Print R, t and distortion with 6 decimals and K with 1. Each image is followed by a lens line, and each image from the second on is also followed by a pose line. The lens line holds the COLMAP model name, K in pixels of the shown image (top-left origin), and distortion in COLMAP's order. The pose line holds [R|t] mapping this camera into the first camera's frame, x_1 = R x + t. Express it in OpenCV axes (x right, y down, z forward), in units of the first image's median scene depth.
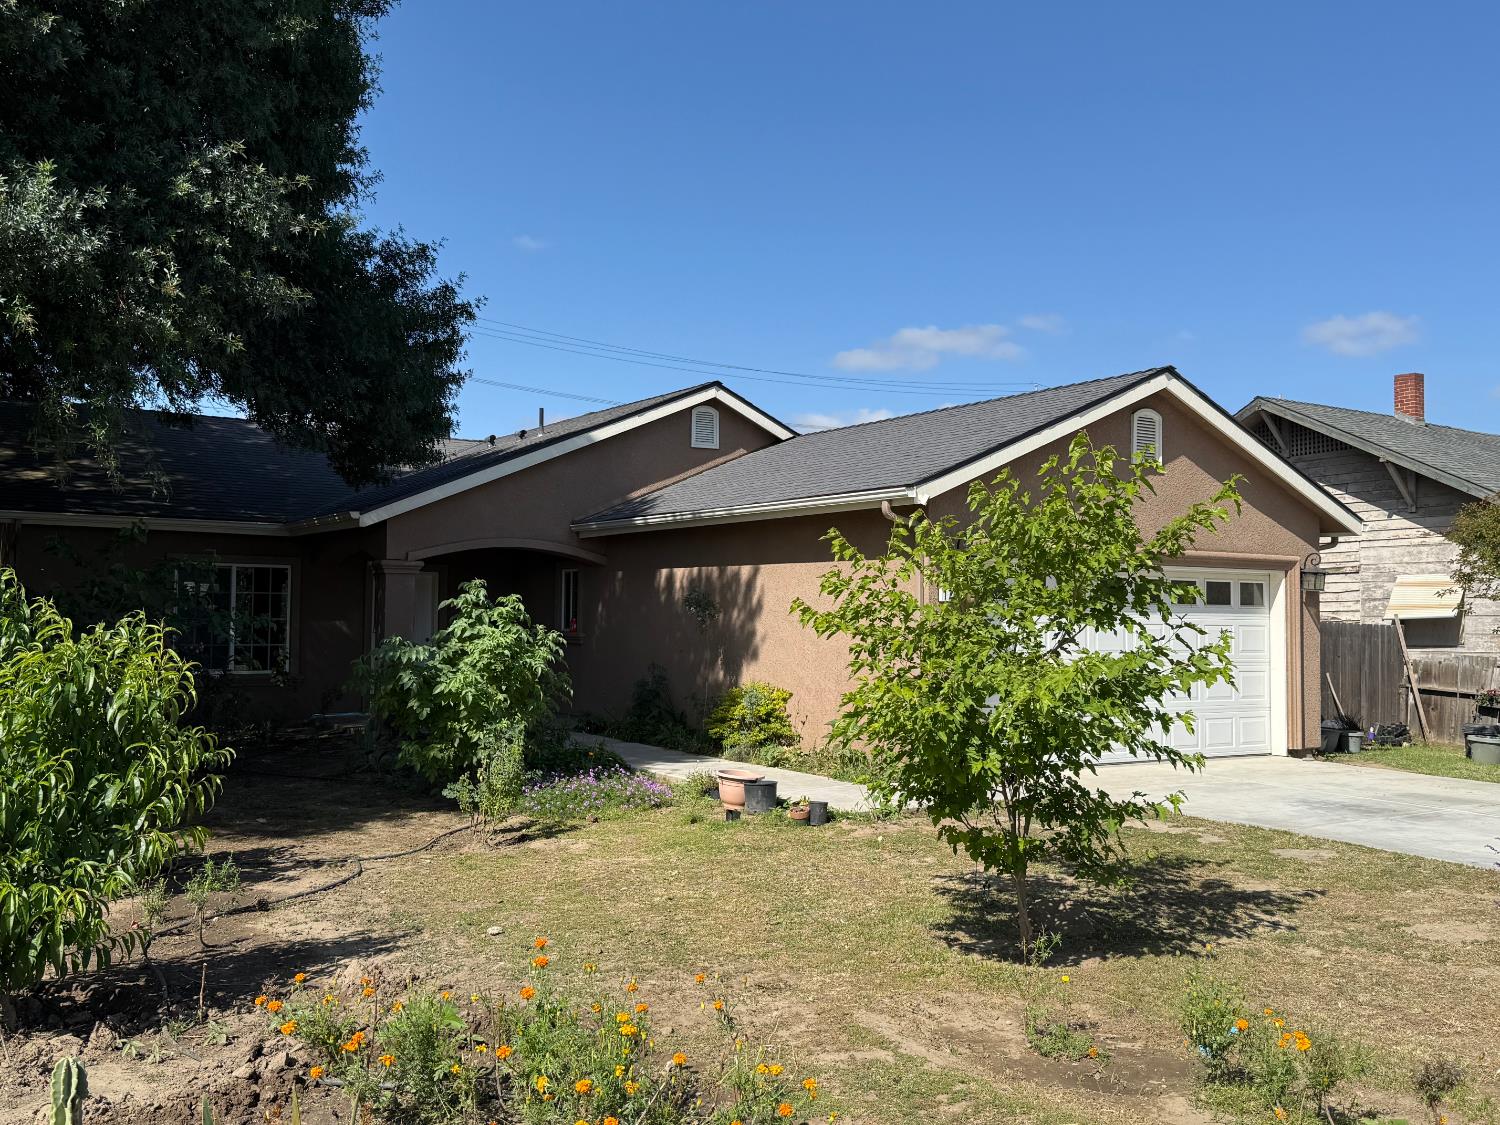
lens RADIAL K [[1349.7, 0, 750.0], [0, 1349.7, 562.5], [0, 0, 1]] dist [0.117825, -0.003233]
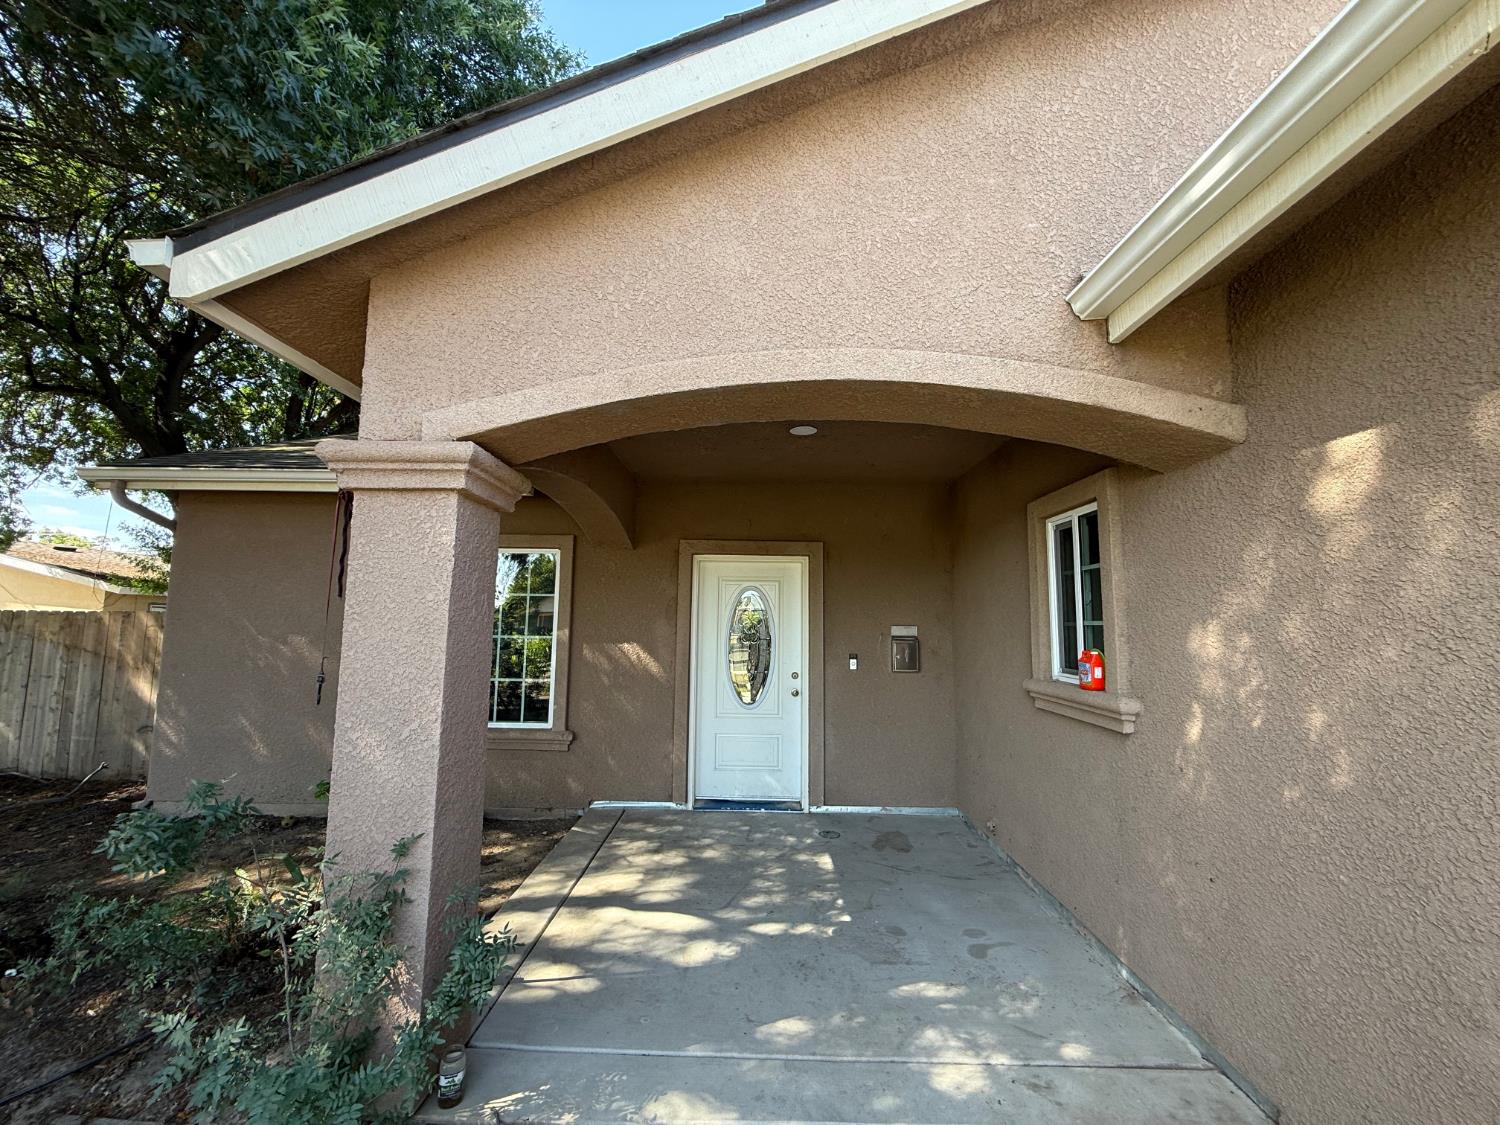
lens RADIAL K [[597.1, 0, 745.7], [0, 597.1, 563.0], [0, 0, 1]] dist [-0.001105, -0.000009]
pose [[0.820633, -0.055161, -0.568787, -0.133254], [0.018294, 0.997356, -0.070330, 0.033267], [0.571163, 0.047310, 0.819472, 0.955827]]
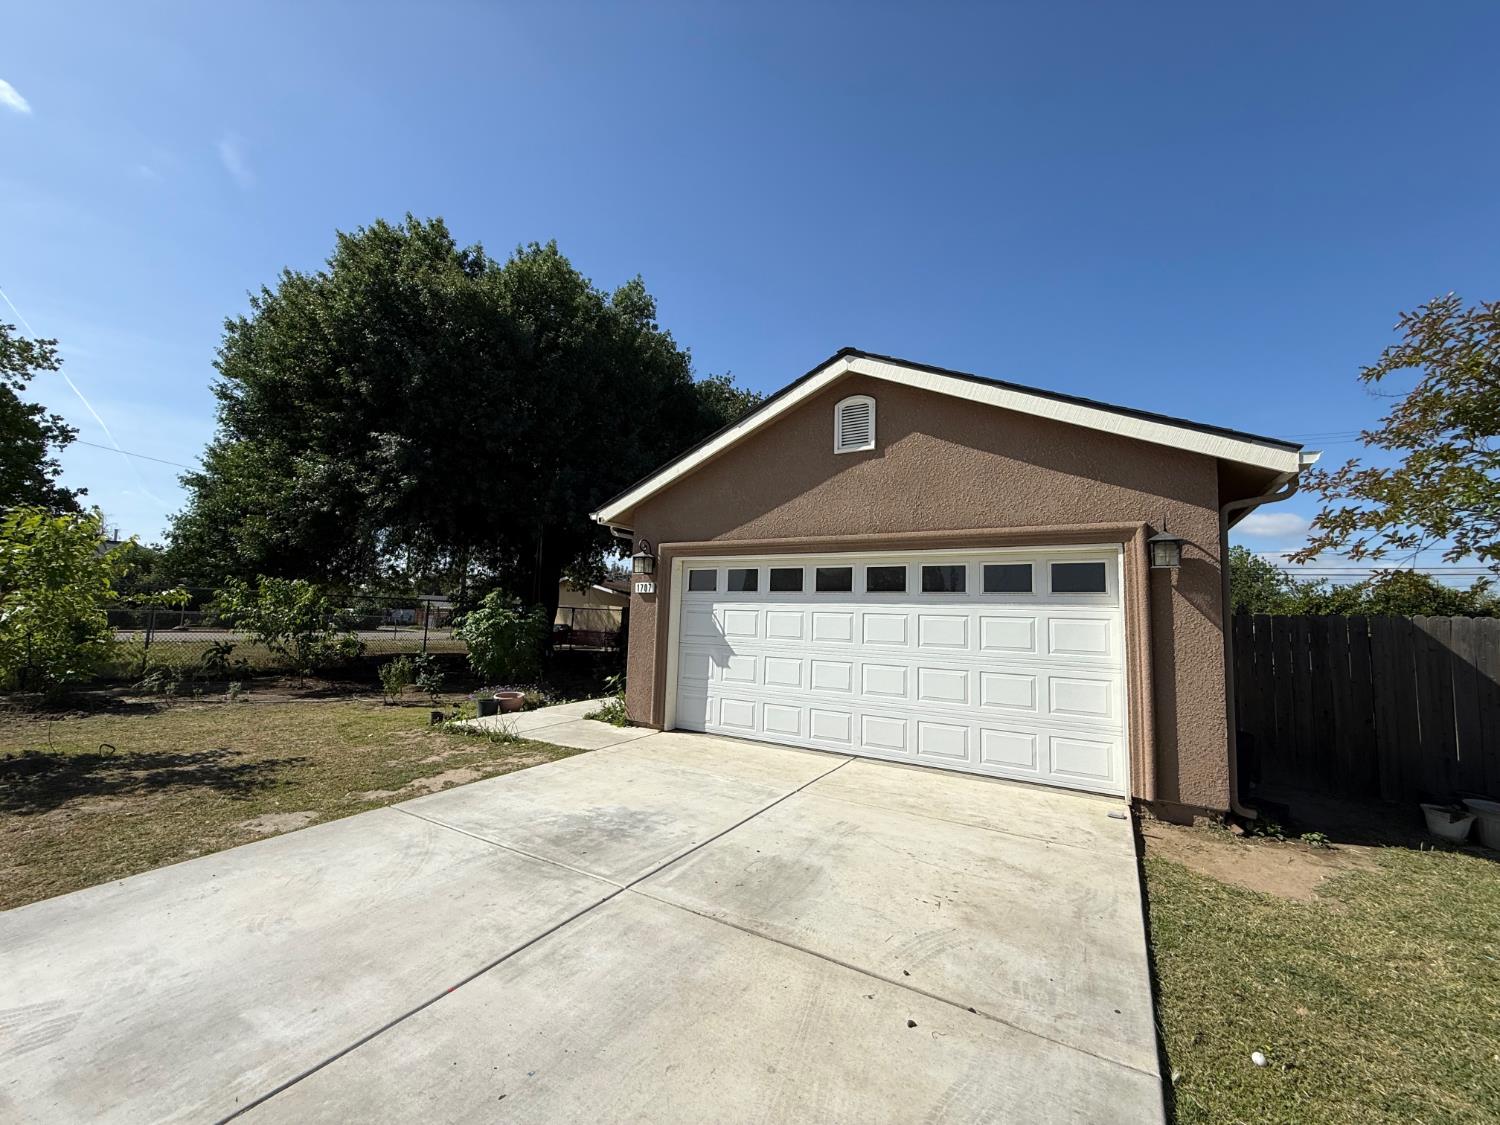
lens RADIAL K [[597.1, 0, 745.7], [0, 597.1, 563.0], [0, 0, 1]] dist [-0.001105, -0.000009]
pose [[0.420081, -0.081971, -0.903777, 0.571642], [0.011456, 0.996312, -0.085039, 0.039870], [0.907414, 0.025370, 0.419471, 0.666902]]
